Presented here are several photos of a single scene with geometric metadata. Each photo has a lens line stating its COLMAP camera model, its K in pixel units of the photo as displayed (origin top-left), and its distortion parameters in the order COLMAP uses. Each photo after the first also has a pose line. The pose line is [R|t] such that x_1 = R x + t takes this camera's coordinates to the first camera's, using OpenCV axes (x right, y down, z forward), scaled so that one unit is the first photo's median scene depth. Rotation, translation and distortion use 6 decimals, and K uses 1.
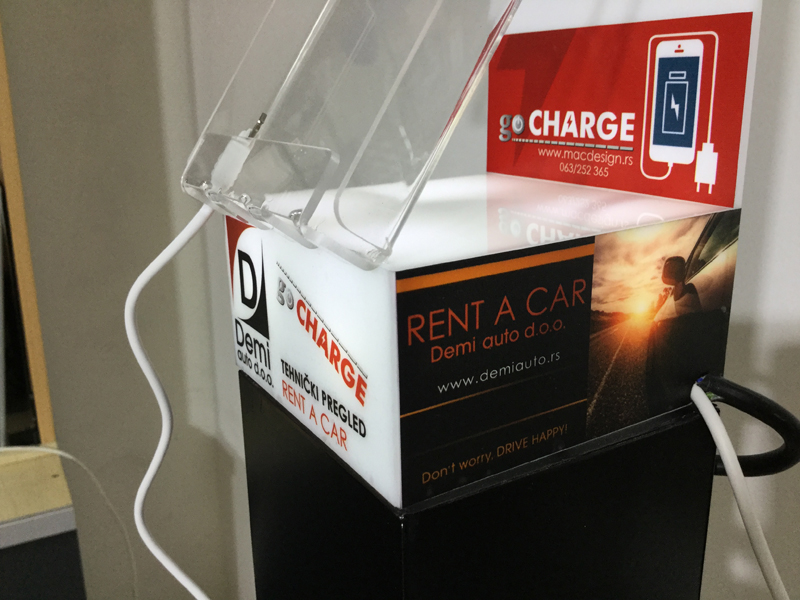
lens RADIAL K [[747.7, 0, 394.3], [0, 747.7, 295.1], [0, 0, 1]] dist [0.157617, -0.351340]
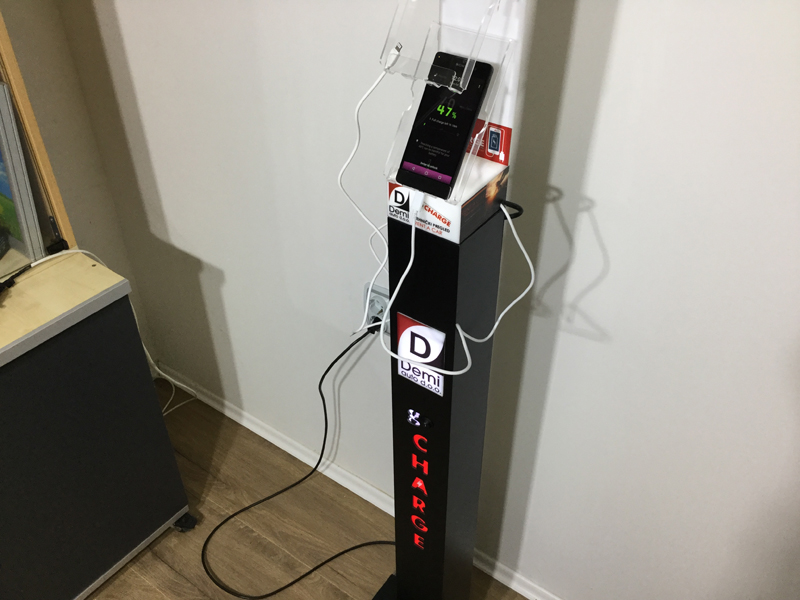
lens RADIAL K [[747.7, 0, 394.3], [0, 747.7, 295.1], [0, 0, 1]] dist [0.157617, -0.351340]
pose [[0.927620, -0.220918, 0.301192, -1.622555], [0.093861, 0.918339, 0.384505, -1.139648], [-0.361540, -0.328405, 0.872605, -2.785232]]
